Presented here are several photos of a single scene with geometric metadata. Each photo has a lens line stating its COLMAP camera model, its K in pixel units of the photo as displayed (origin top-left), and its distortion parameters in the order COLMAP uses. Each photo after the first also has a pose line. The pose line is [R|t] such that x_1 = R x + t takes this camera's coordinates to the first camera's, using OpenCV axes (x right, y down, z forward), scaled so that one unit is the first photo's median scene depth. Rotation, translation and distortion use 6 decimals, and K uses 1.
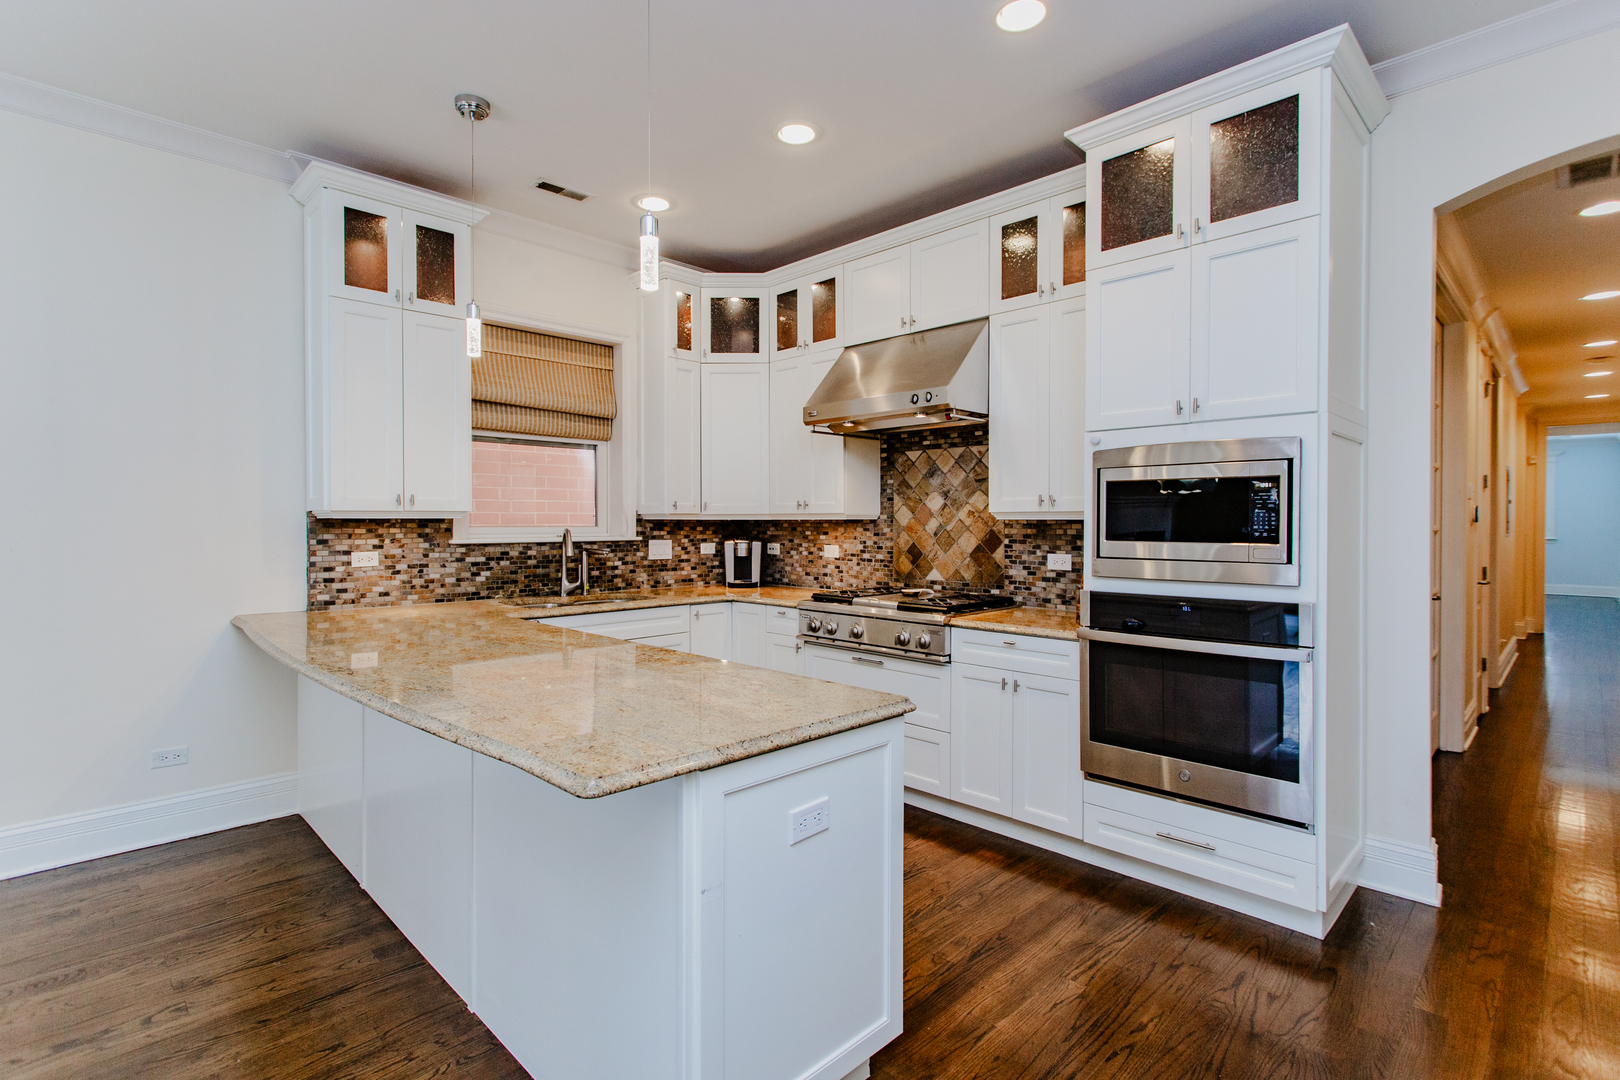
lens RADIAL K [[772.9, 0, 805.8], [0, 772.9, 532.5], [0, 0, 1]] dist [0.001851, 0.000540]
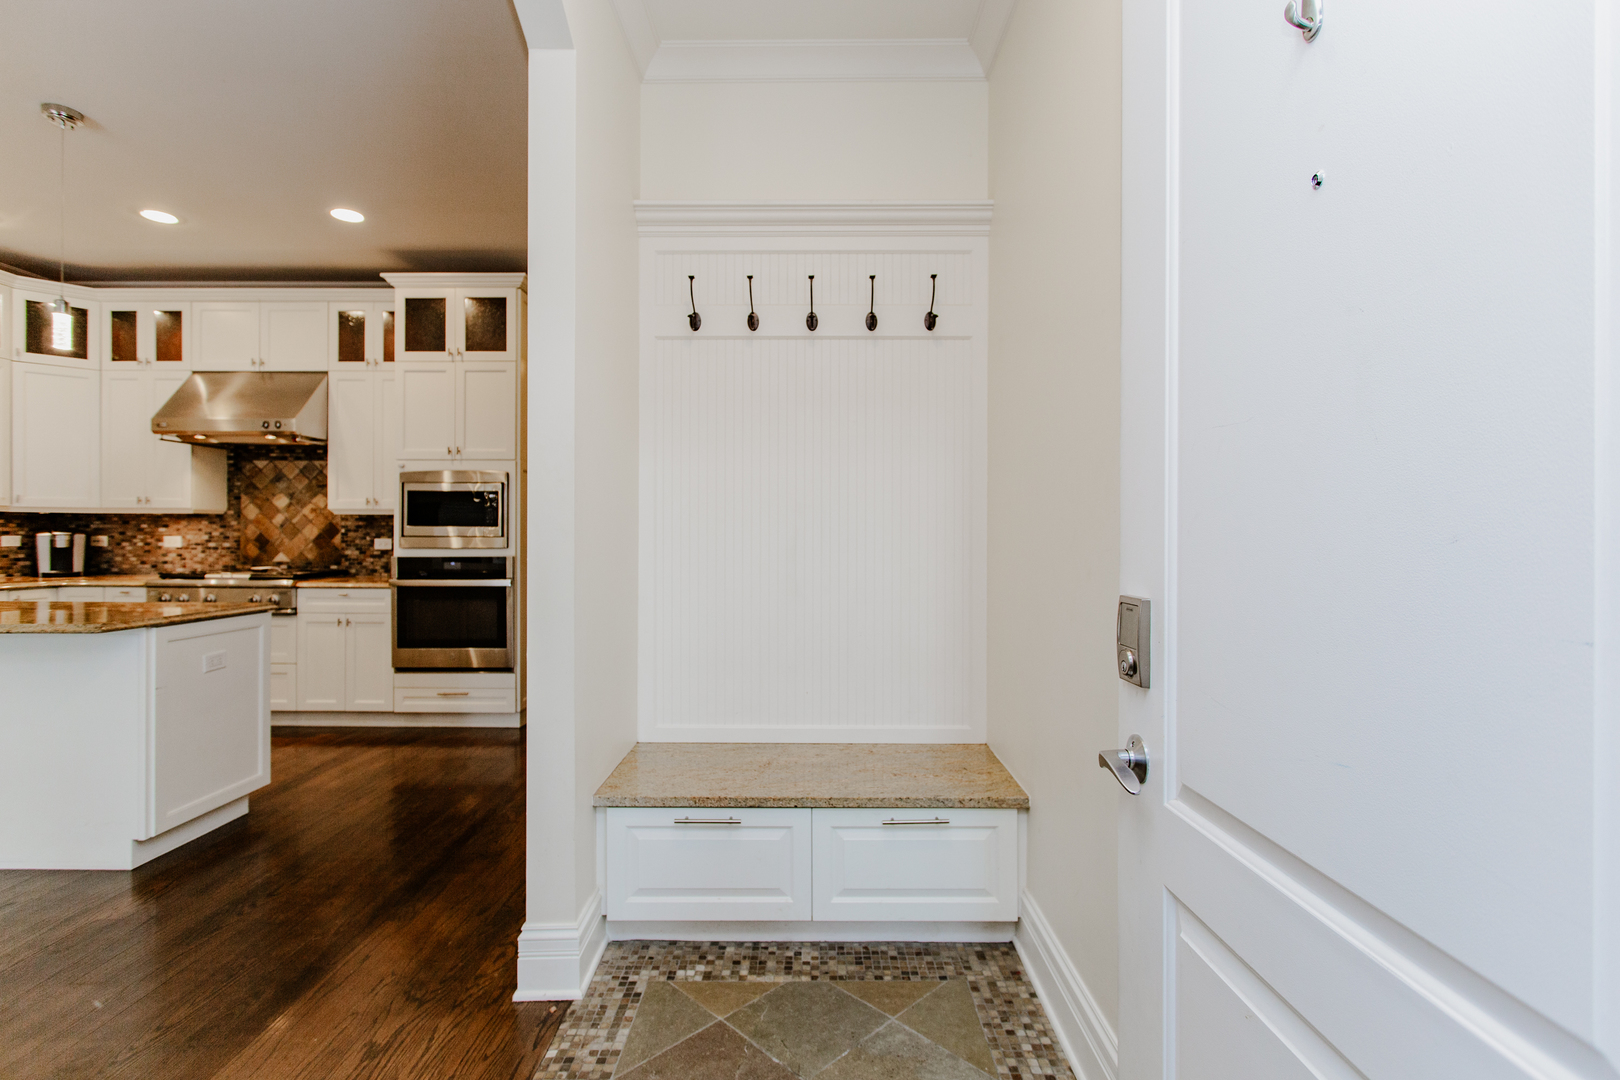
lens RADIAL K [[771.5, 0, 811.1], [0, 771.5, 534.8], [0, 0, 1]] dist [-0.002820, -0.000386]
pose [[0.709406, 0.000845, 0.704800, -0.116155], [0.006175, 0.999953, -0.007415, 0.032945], [-0.704773, 0.009612, 0.709368, -0.556487]]
